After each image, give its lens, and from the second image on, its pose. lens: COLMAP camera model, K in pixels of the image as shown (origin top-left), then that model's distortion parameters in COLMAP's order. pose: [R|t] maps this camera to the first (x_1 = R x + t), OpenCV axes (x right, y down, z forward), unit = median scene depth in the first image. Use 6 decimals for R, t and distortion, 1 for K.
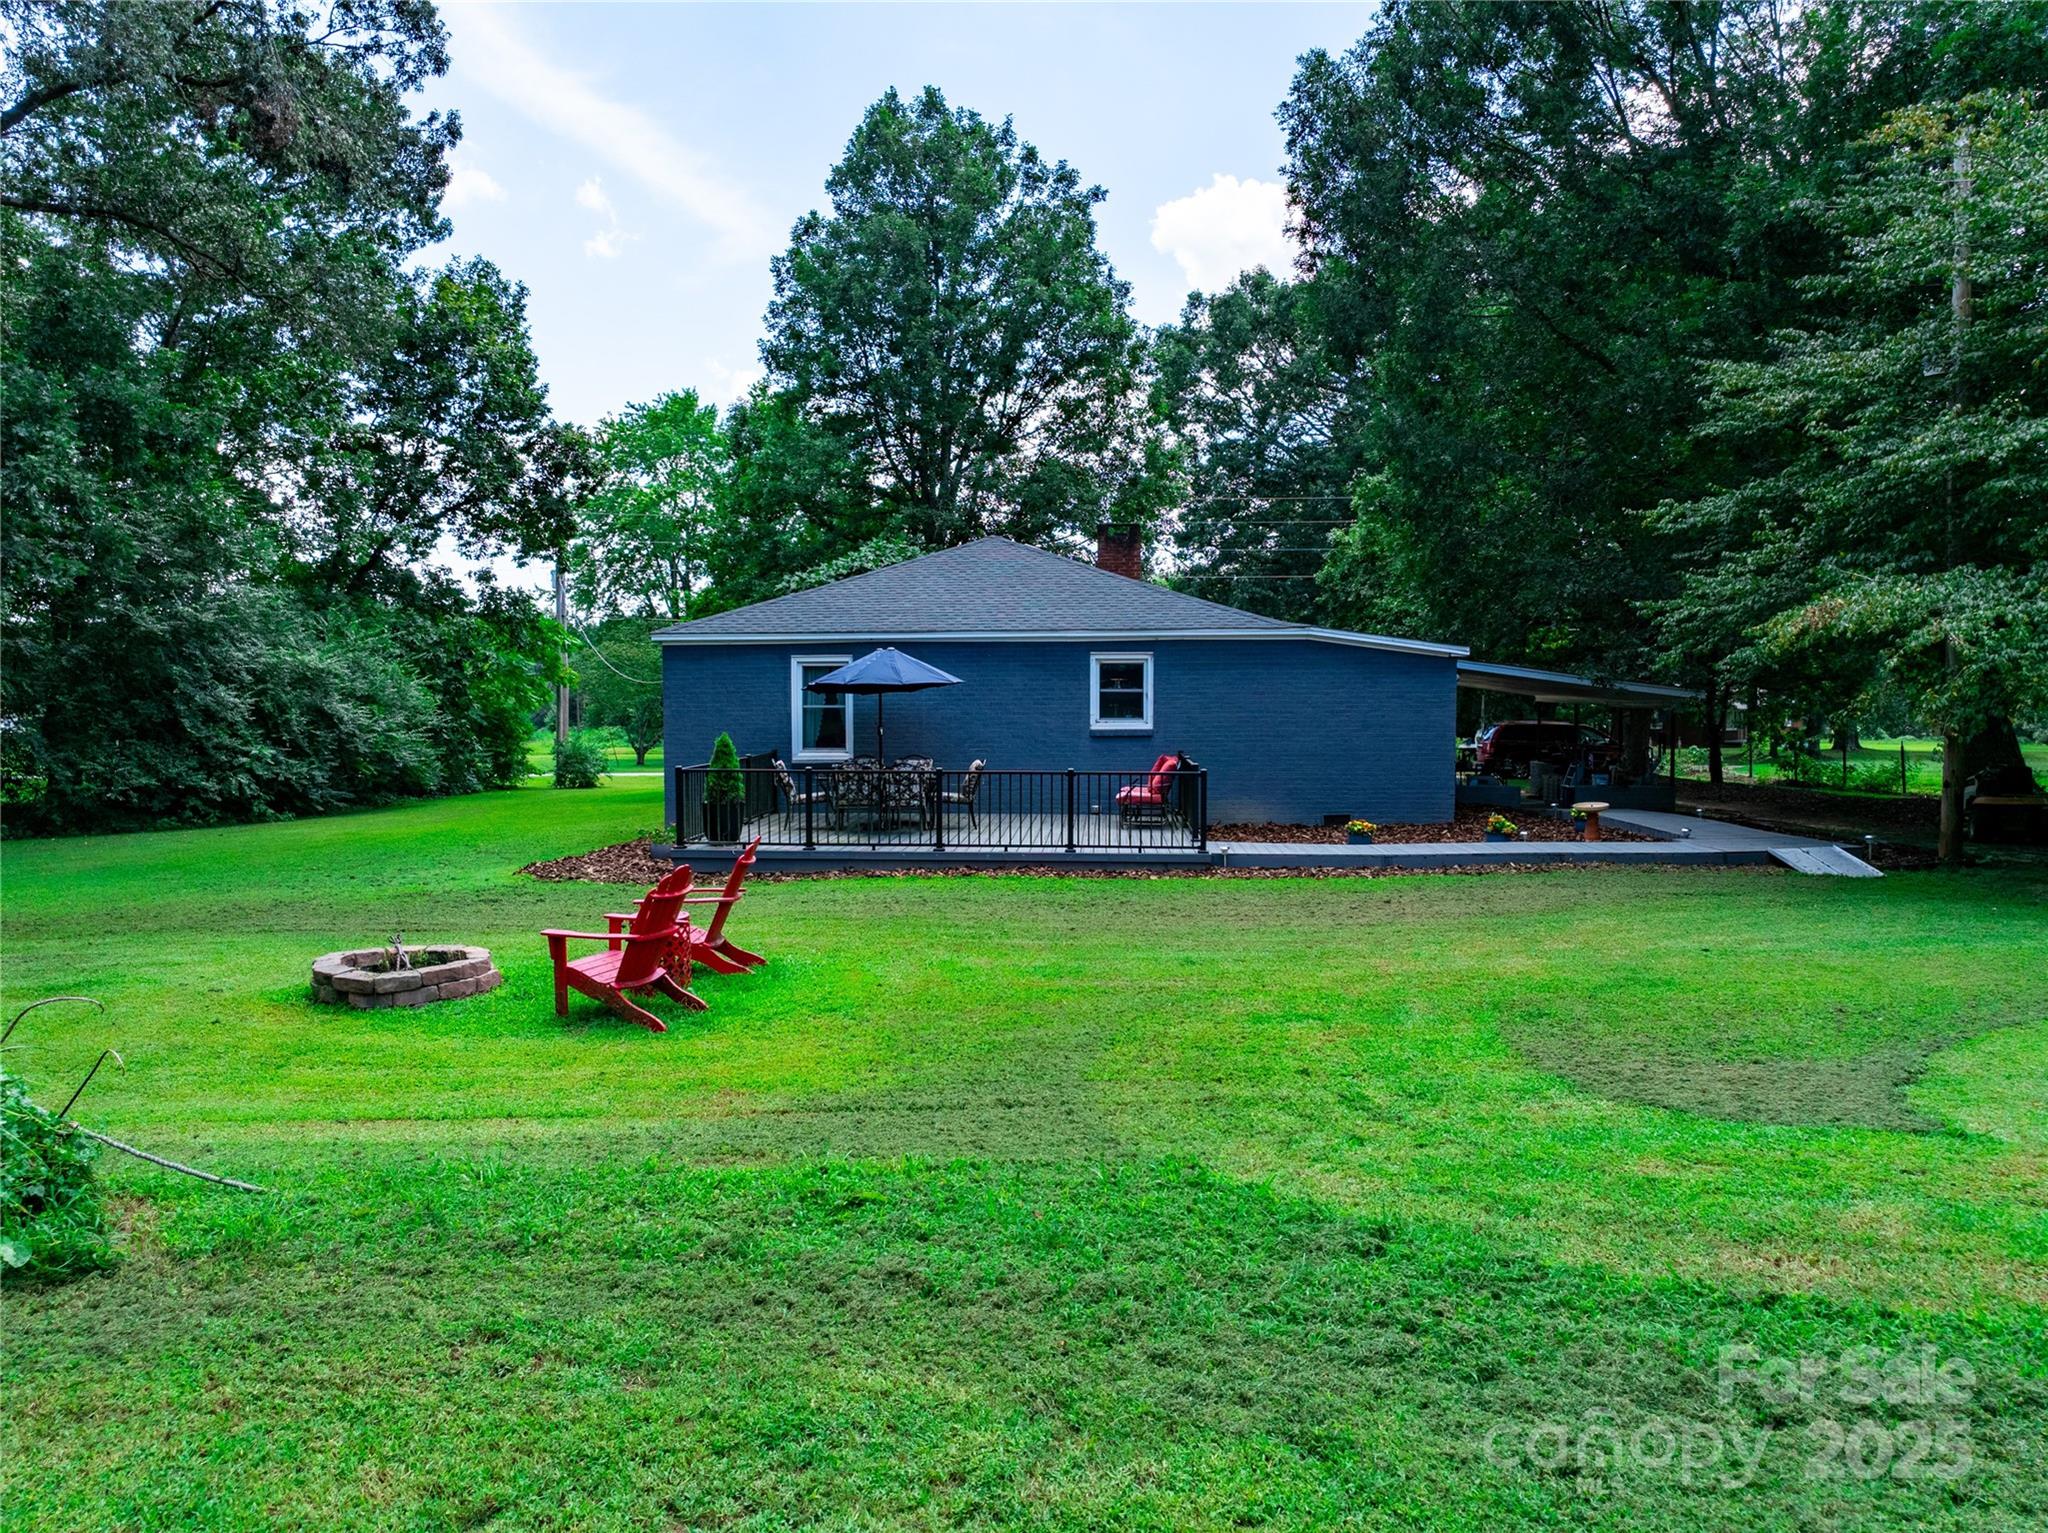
lens RADIAL K [[1461.9, 0, 1045.2], [0, 1461.9, 763.1], [0, 0, 1]] dist [-0.034158, -0.006025]
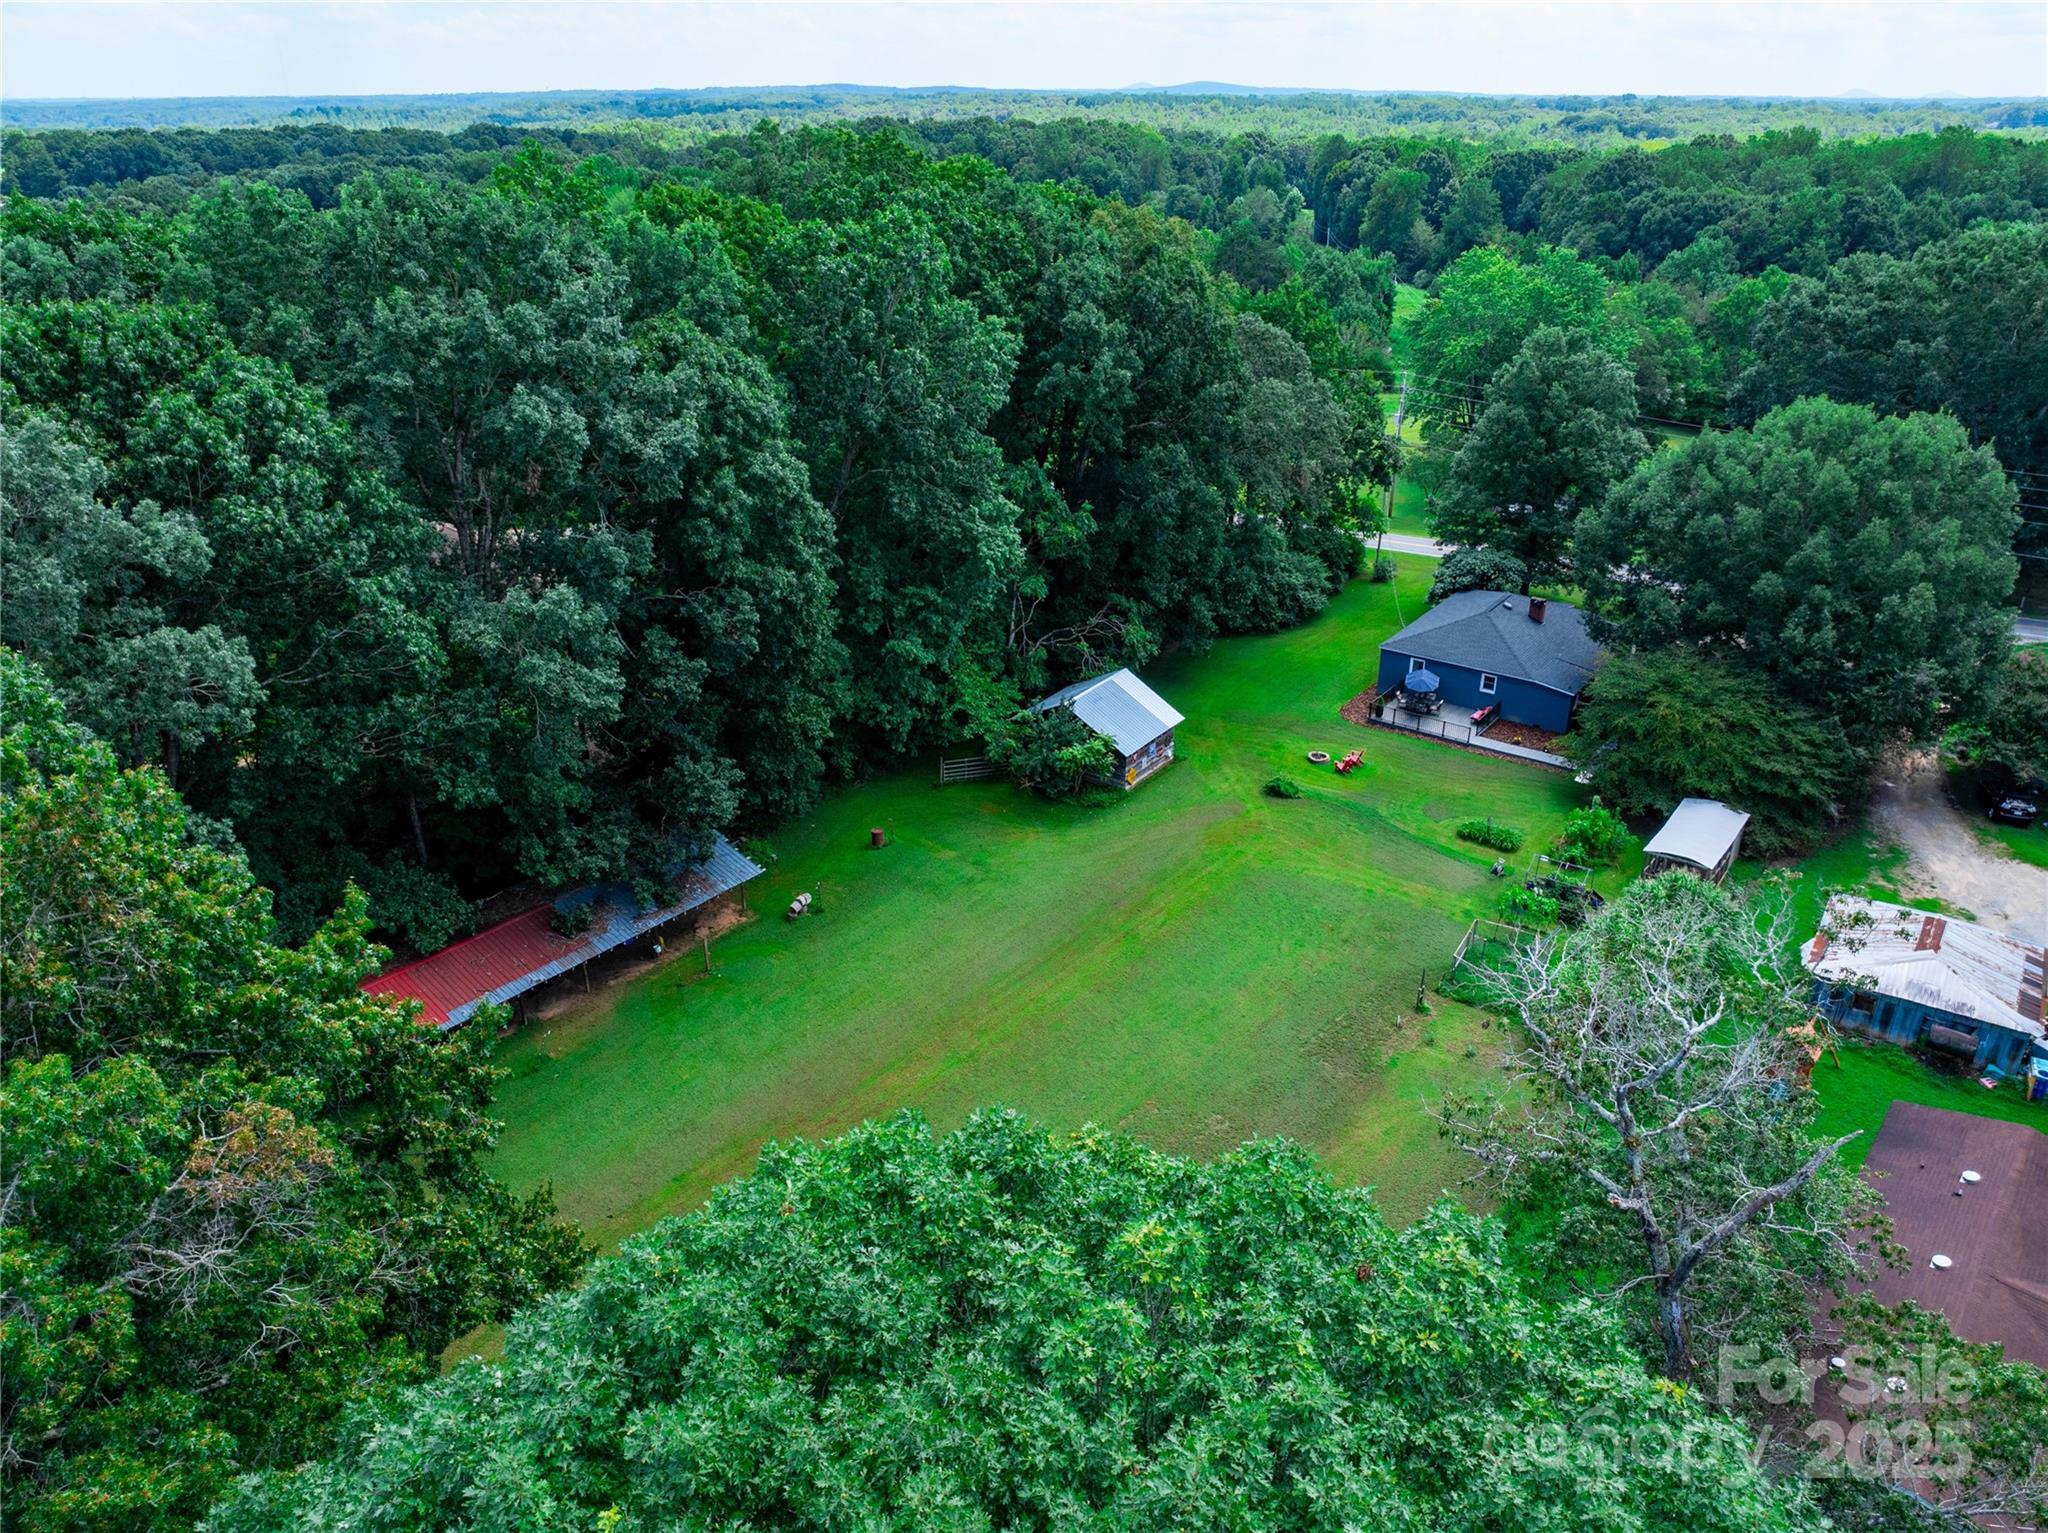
lens RADIAL K [[1461.9, 0, 1029.0], [0, 1461.9, 764.7], [0, 0, 1]] dist [-0.034158, -0.006025]
pose [[0.831404, 0.244500, -0.498986, 1.044406], [-0.039029, 0.921470, 0.386484, -1.329049], [0.554296, -0.301850, 0.775657, -2.841385]]
